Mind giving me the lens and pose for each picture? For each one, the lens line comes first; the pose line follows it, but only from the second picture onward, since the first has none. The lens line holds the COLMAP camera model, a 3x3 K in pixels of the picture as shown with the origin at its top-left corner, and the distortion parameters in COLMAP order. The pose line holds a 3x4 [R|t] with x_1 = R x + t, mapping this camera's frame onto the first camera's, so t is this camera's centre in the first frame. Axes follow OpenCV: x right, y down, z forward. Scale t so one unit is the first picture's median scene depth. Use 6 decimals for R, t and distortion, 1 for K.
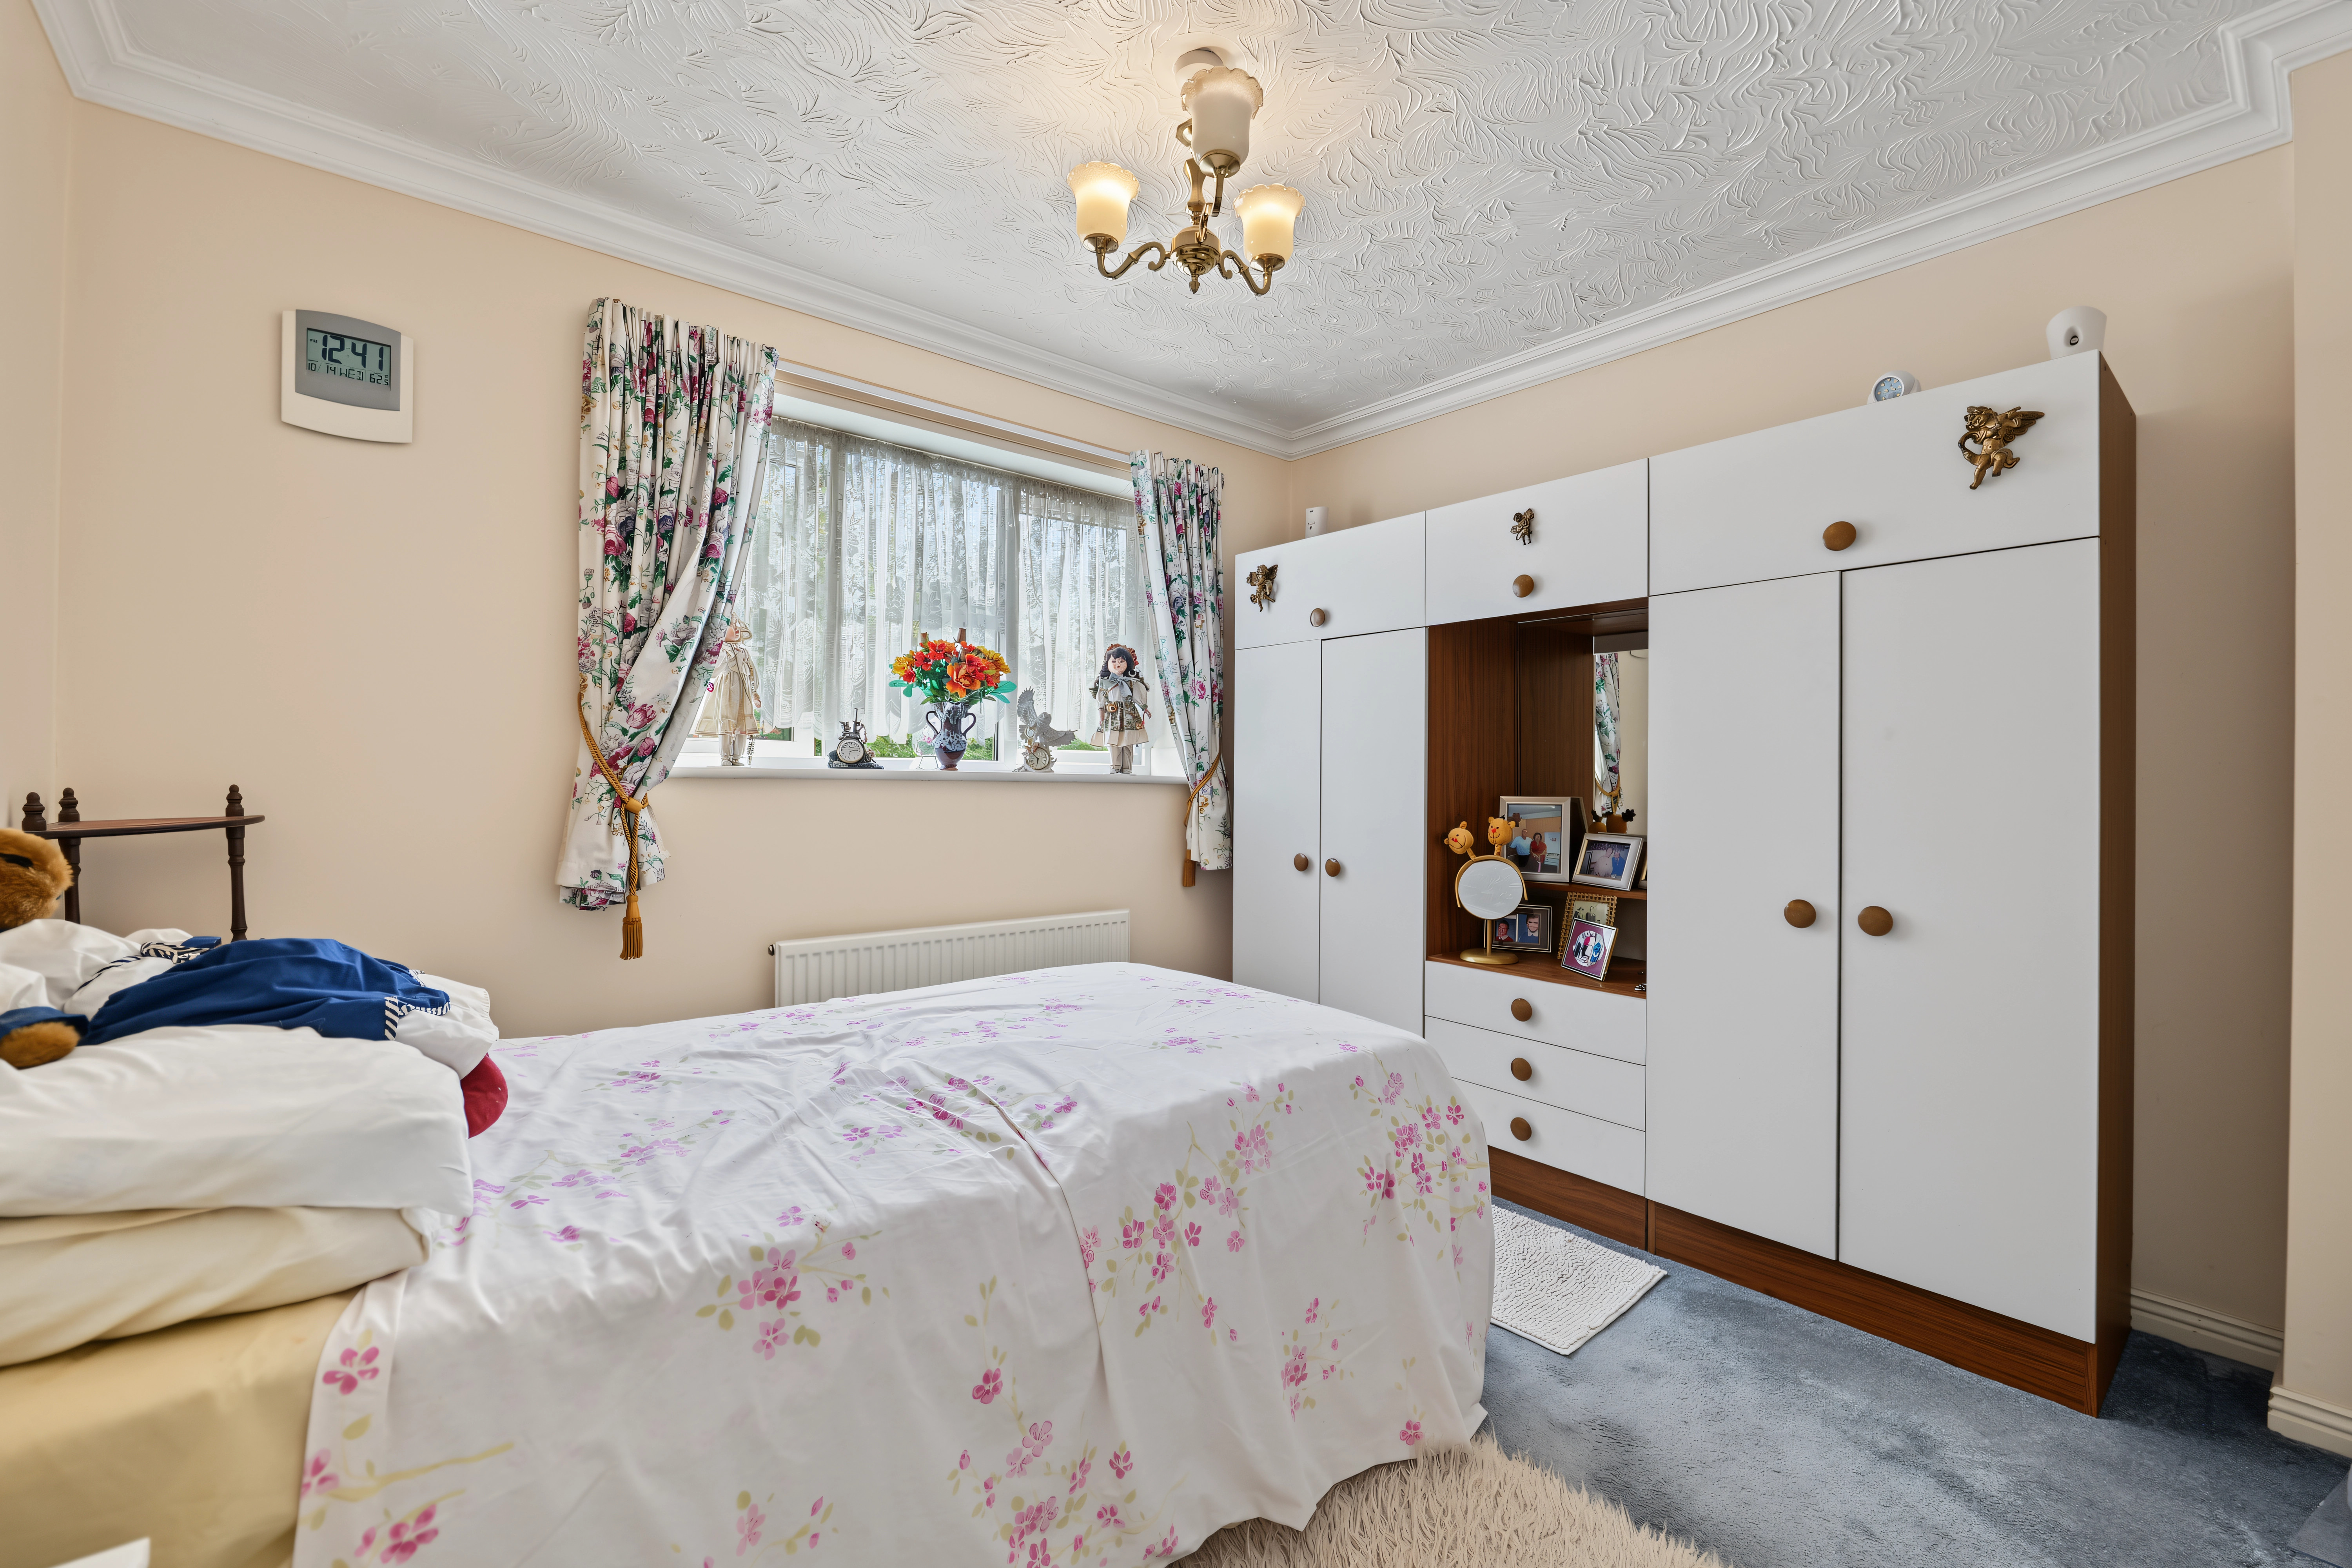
lens RADIAL K [[964.3, 0, 1169.1], [0, 964.3, 780.0], [0, 0, 1]] dist [-0.015315, 0.000547]
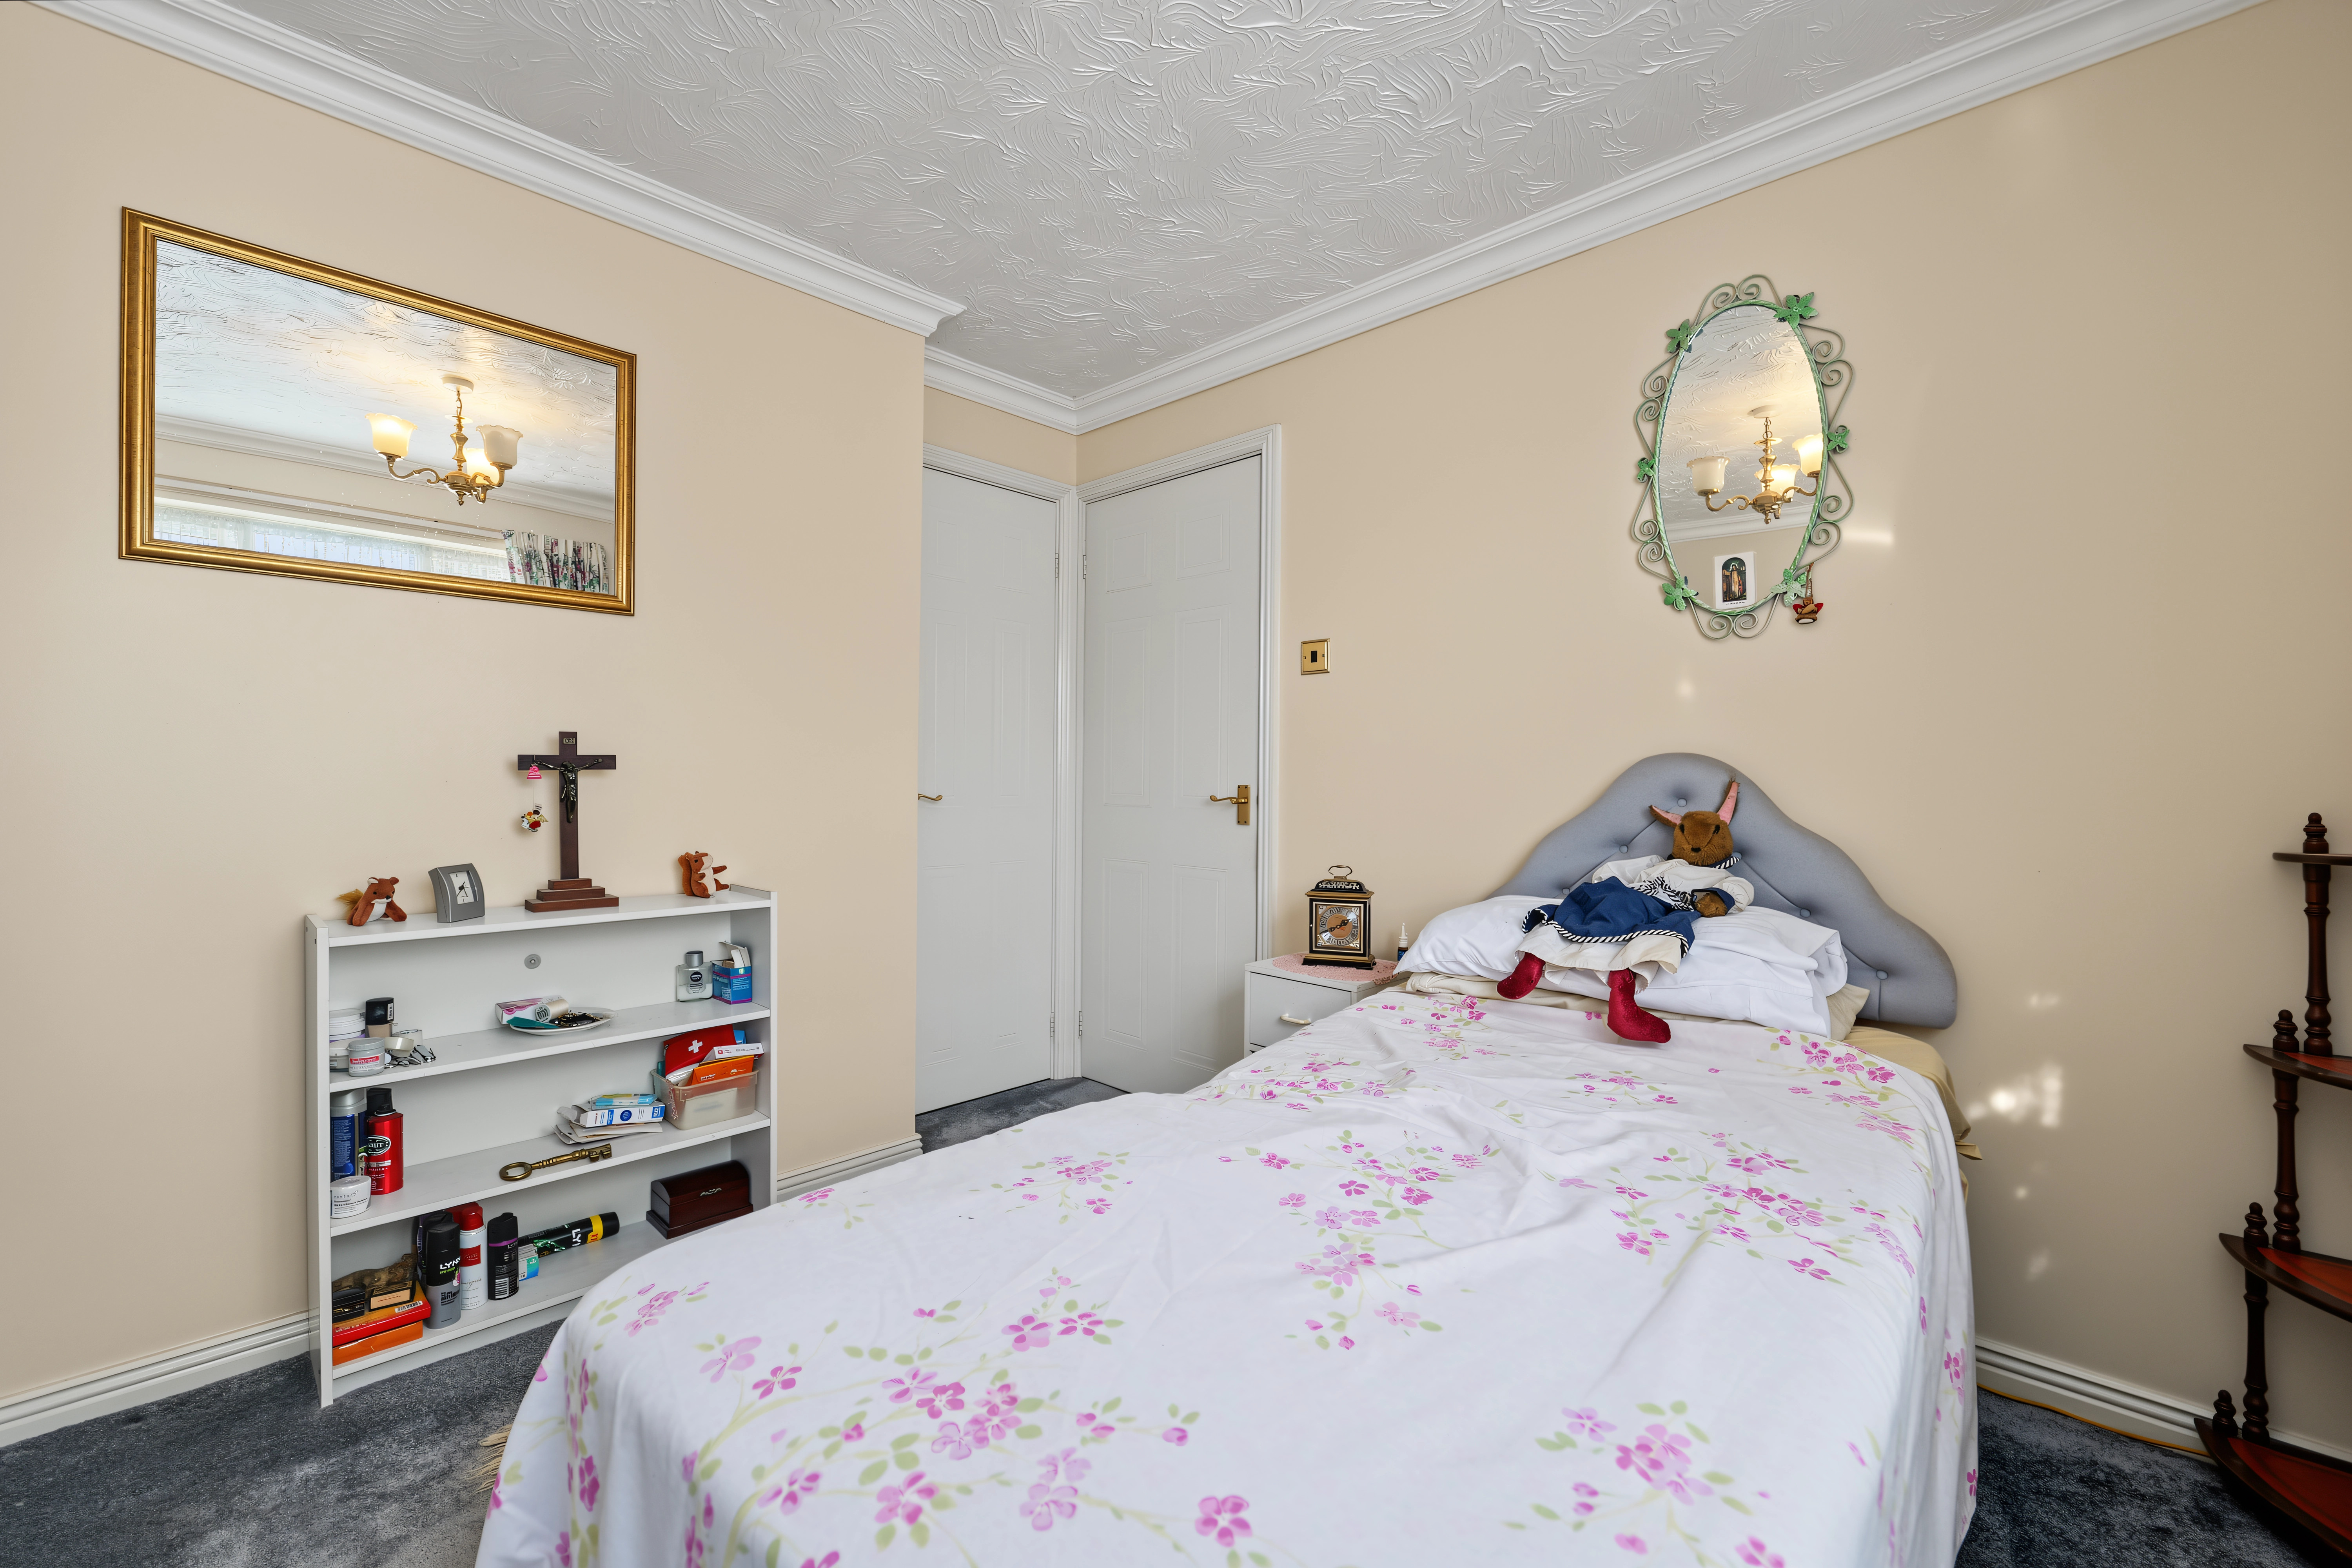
lens RADIAL K [[964.3, 0, 1182.9], [0, 964.3, 781.1], [0, 0, 1]] dist [-0.015315, 0.000547]
pose [[-0.994775, -0.009109, -0.101689, 0.049273], [-0.009232, 0.999957, 0.000739, -0.014090], [0.101678, 0.001674, -0.994816, 1.726395]]
